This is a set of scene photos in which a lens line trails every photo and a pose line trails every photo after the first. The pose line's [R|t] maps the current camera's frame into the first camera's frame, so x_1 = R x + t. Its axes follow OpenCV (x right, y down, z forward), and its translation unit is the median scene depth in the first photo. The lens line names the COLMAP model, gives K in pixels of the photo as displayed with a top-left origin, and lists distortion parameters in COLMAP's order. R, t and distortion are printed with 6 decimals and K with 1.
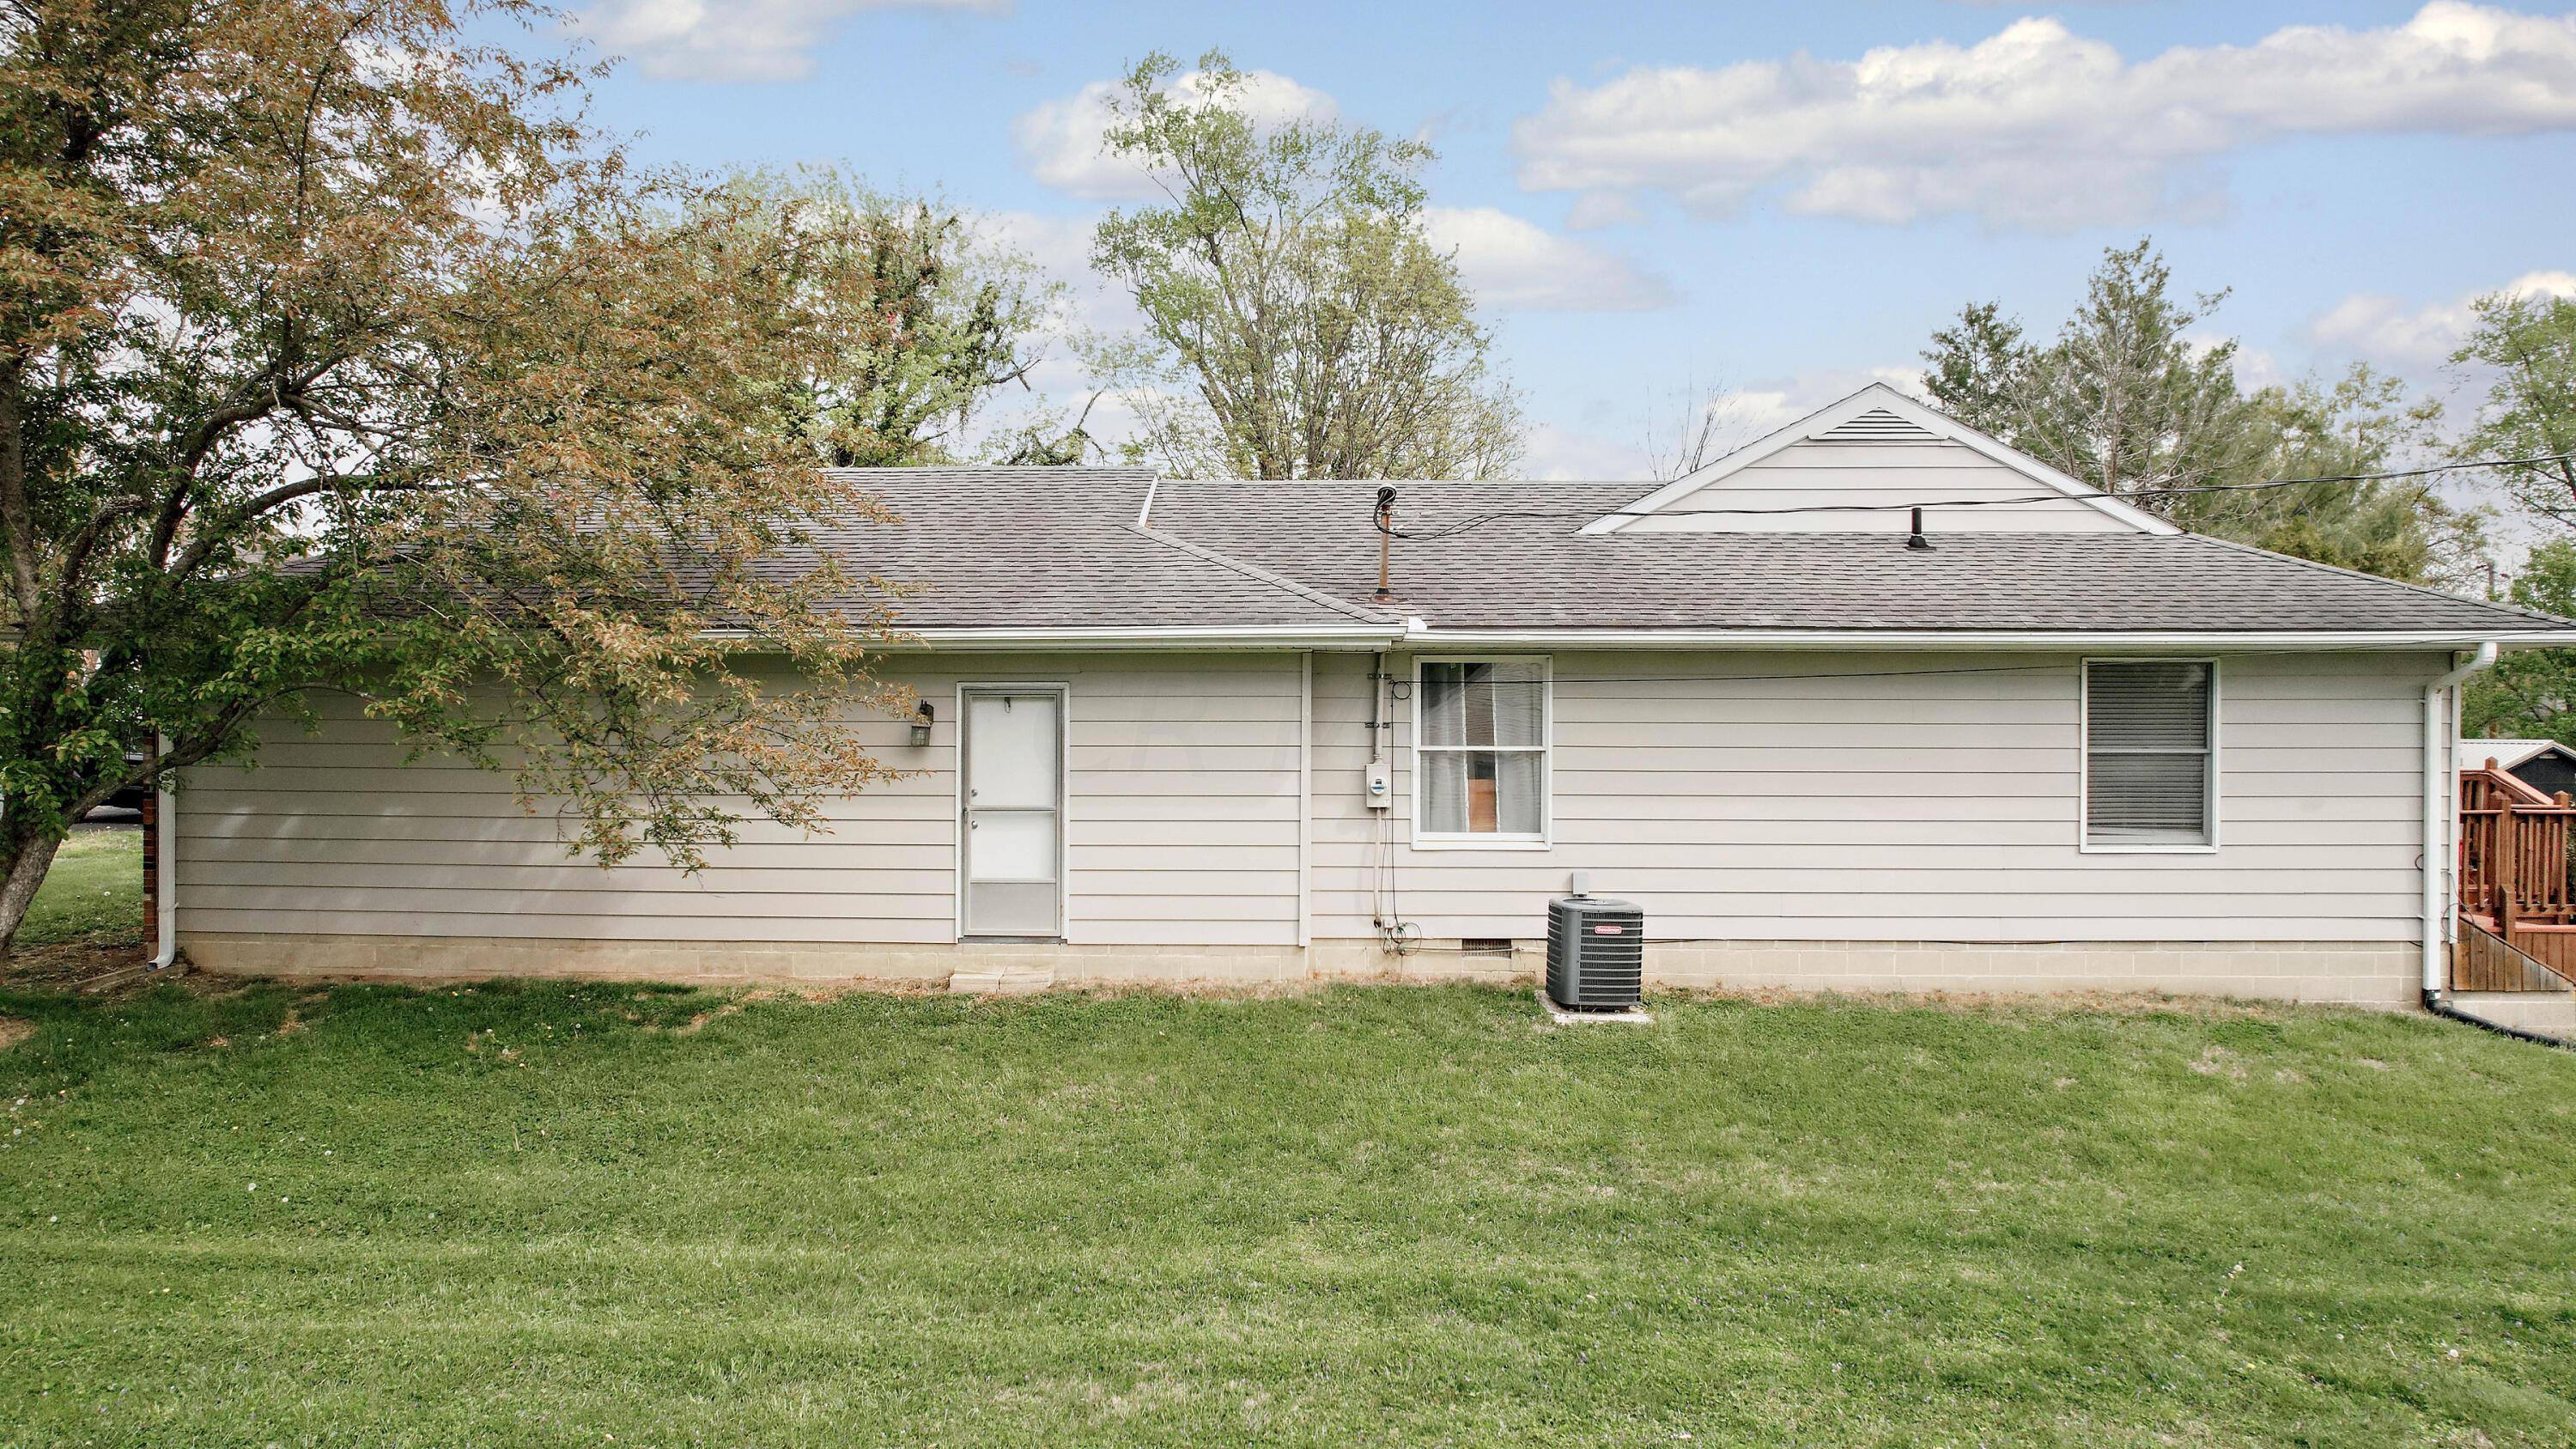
lens RADIAL K [[1643.0, 0, 1289.3], [0, 1643.0, 728.1], [0, 0, 1]] dist [-0.068335, 0.054496]
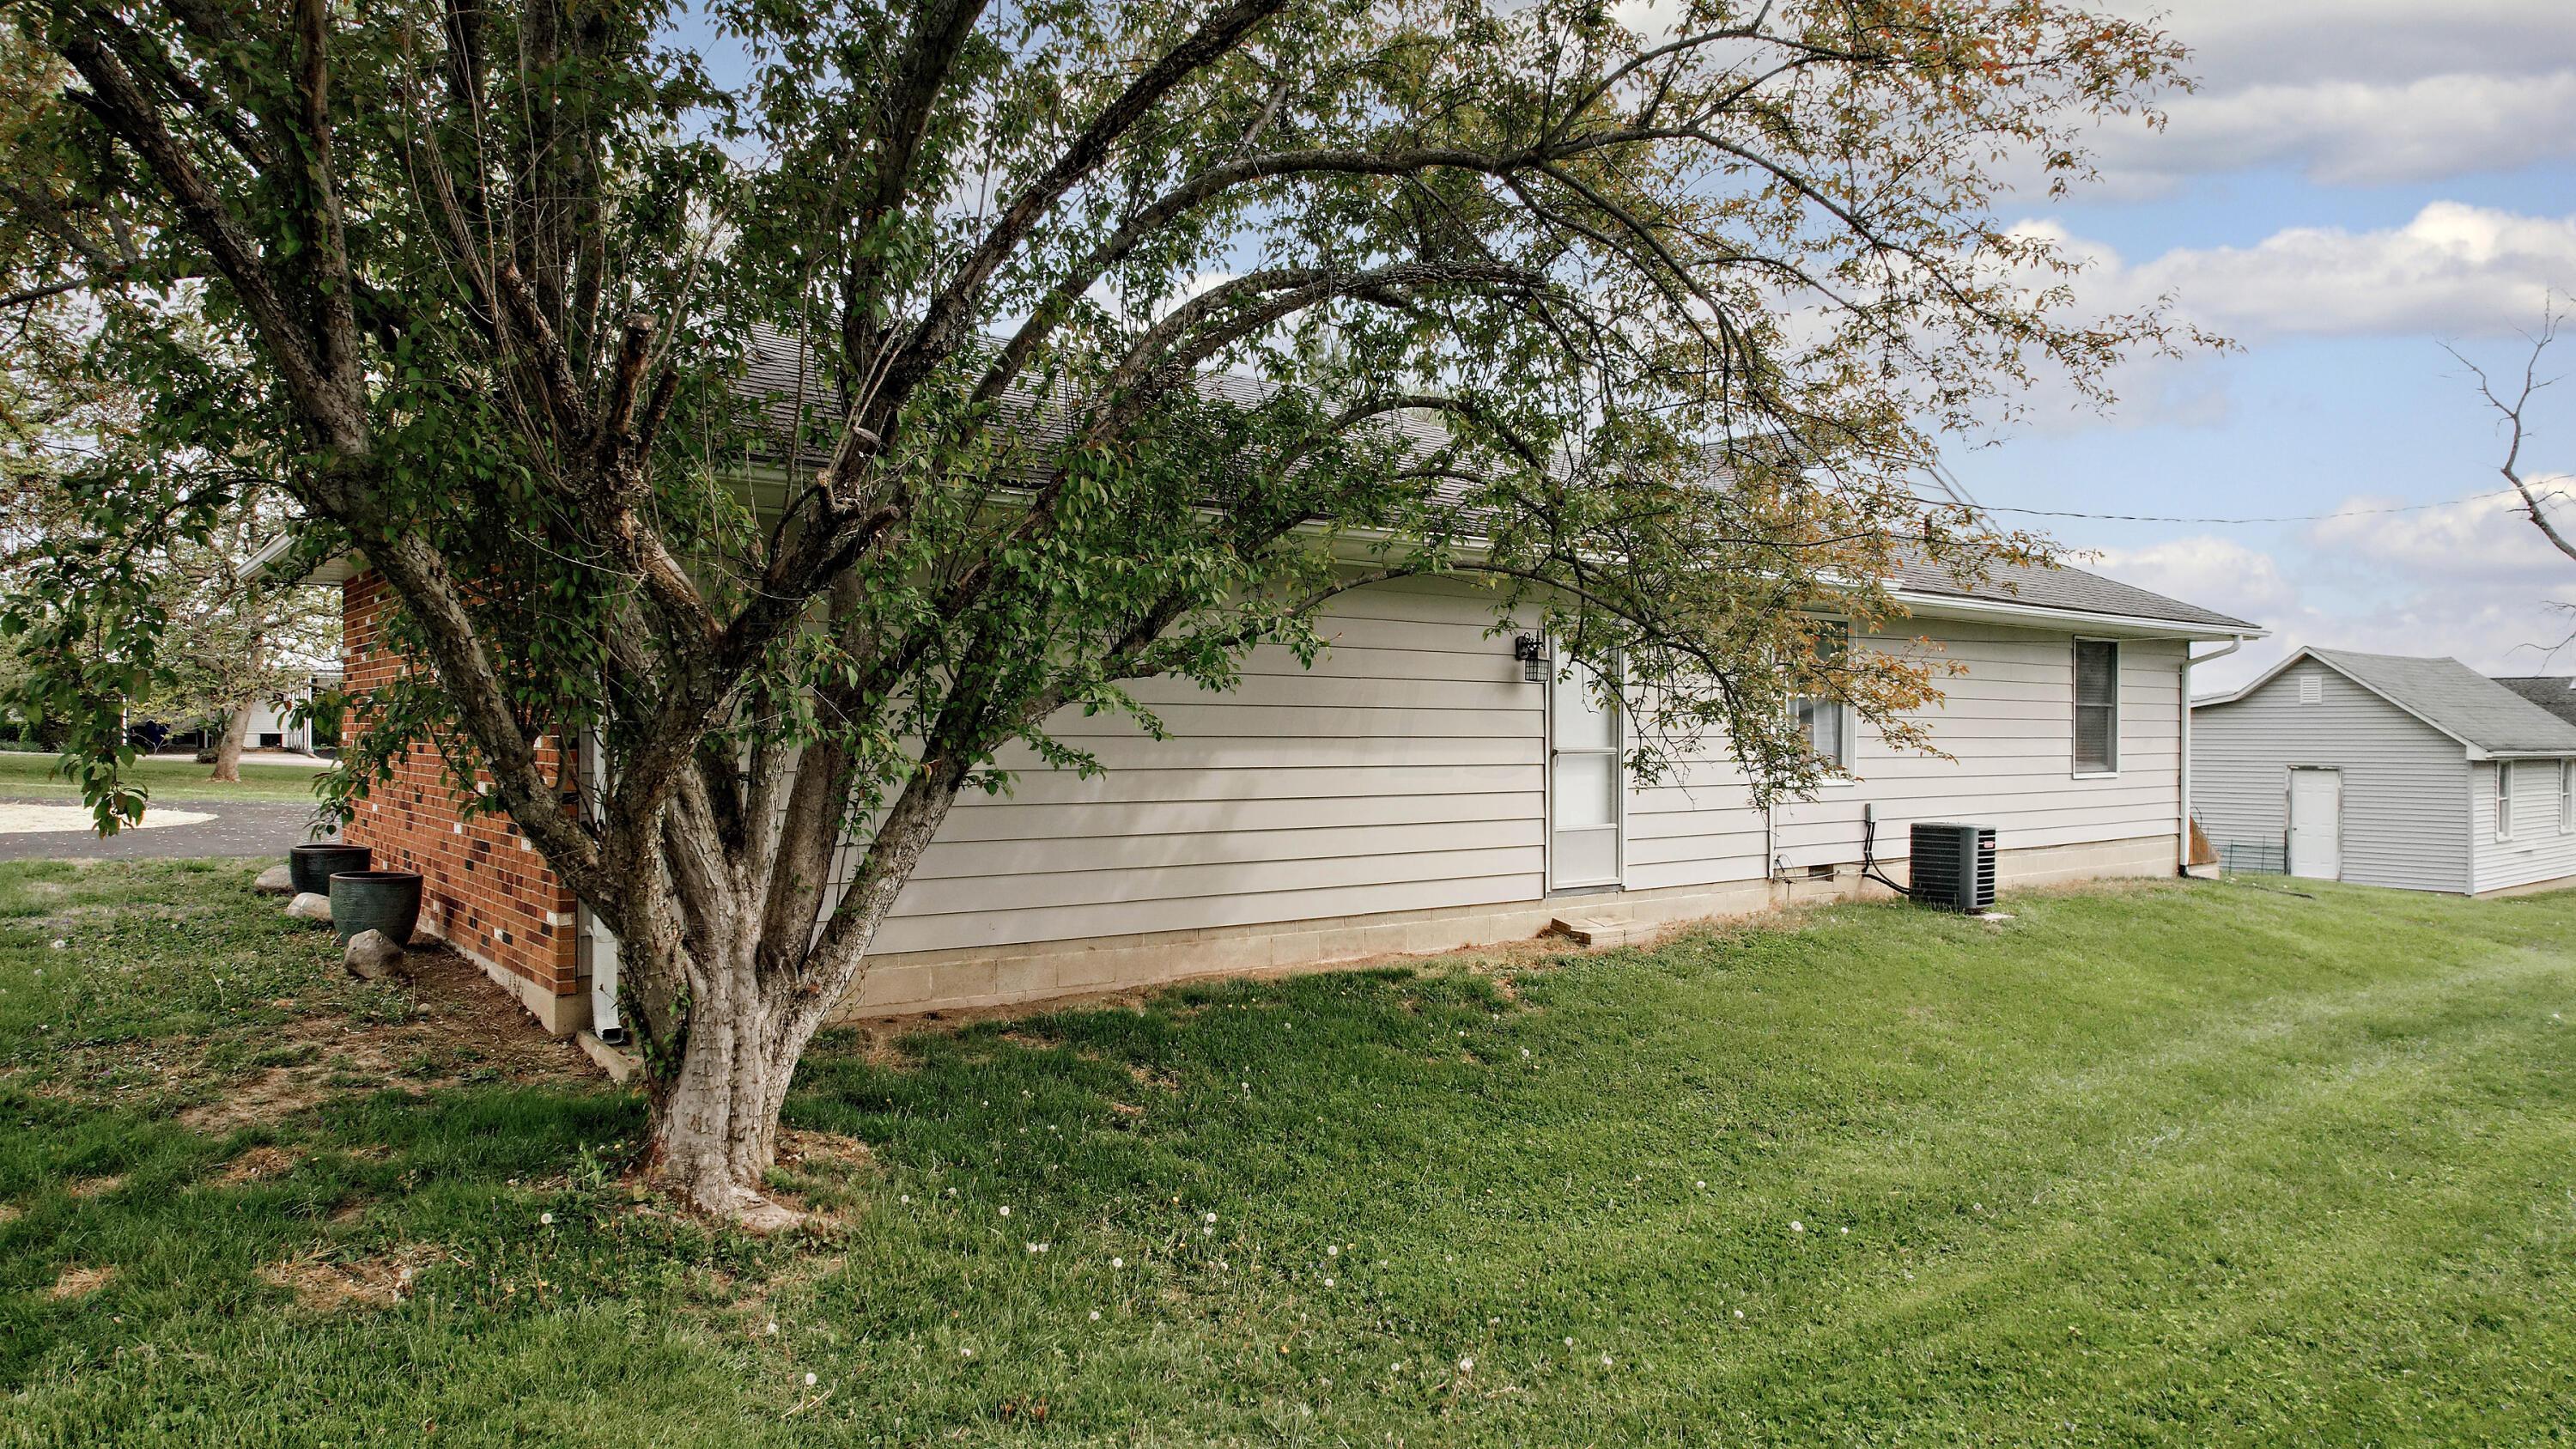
lens RADIAL K [[1643.0, 0, 1284.8], [0, 1643.0, 722.4], [0, 0, 1]] dist [-0.068335, 0.054496]
pose [[0.760099, 0.004788, 0.649790, -0.903095], [0.000656, 0.999967, -0.008136, 0.040125], [-0.649807, 0.006610, 0.760071, 0.395173]]
